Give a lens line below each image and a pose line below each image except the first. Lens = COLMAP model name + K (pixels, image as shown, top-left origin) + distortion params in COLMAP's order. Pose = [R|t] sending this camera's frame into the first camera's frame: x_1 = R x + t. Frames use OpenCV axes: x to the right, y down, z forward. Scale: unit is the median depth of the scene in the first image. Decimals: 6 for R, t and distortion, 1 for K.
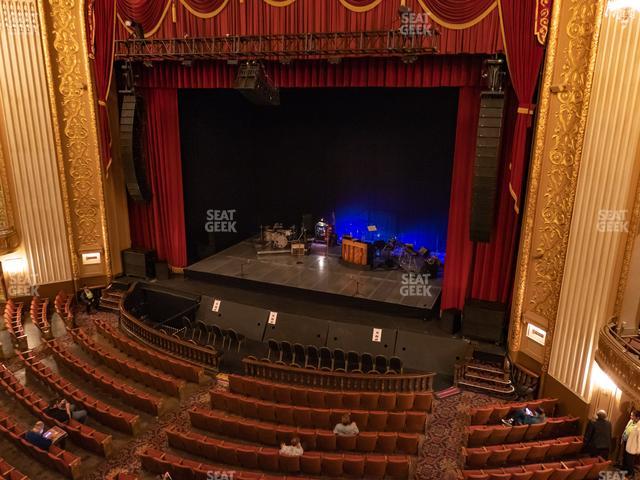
lens RADIAL K [[498.0, 0, 322.1], [0, 498.0, 243.2], [0, 0, 1]] dist [-0.016376, 0.013707]
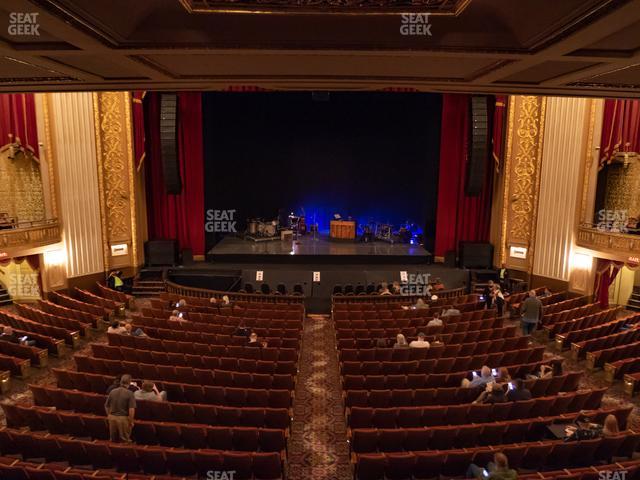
lens RADIAL K [[506.9, 0, 321.3], [0, 506.9, 240.1], [0, 0, 1]] dist [-0.006096, 0.004140]
pose [[0.920623, -0.072678, 0.383630, -0.531485], [0.110043, 0.990991, -0.076338, 0.151239], [-0.374625, 0.112494, 0.920327, -0.139374]]
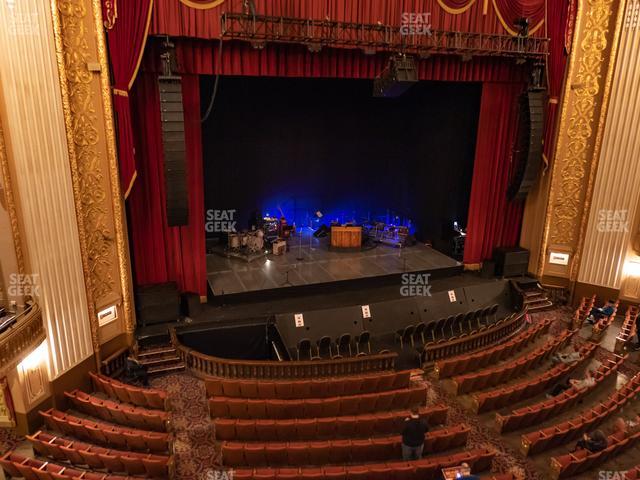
lens RADIAL K [[496.8, 0, 322.7], [0, 496.8, 241.4], [0, 0, 1]] dist [-0.012837, 0.011121]
pose [[0.724737, -0.196528, 0.660404, -0.758845], [0.176999, 0.979398, 0.097215, -0.095197], [-0.665904, 0.046436, 0.744591, 0.299463]]
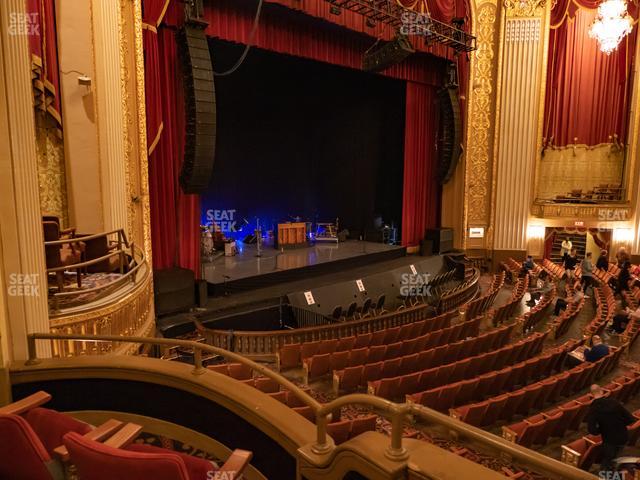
lens RADIAL K [[498.0, 0, 322.1], [0, 498.0, 243.2], [0, 0, 1]] dist [-0.016376, 0.013707]
pose [[0.351602, -0.147800, 0.924408, -0.993304], [0.254433, 0.965375, 0.057576, -0.008279], [-0.900911, 0.214956, 0.377033, 0.648426]]
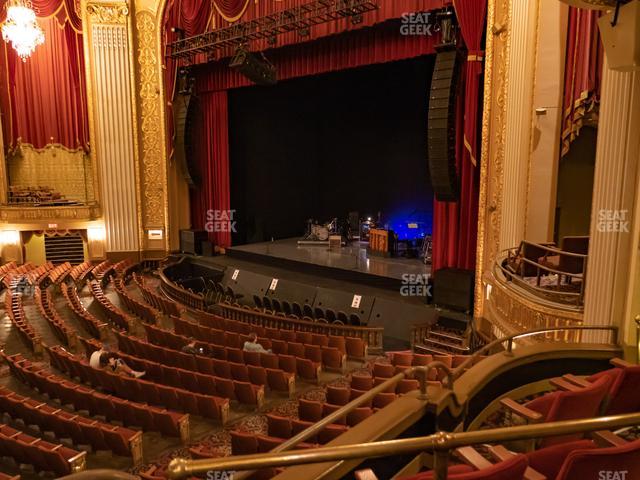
lens RADIAL K [[497.0, 0, 321.5], [0, 497.0, 240.4], [0, 0, 1]] dist [-0.022731, 0.020009]
pose [[0.943617, 0.037399, -0.328919, 0.330328], [-0.078815, 0.990407, -0.113497, 0.163253], [0.321519, 0.133022, 0.937513, 0.022008]]
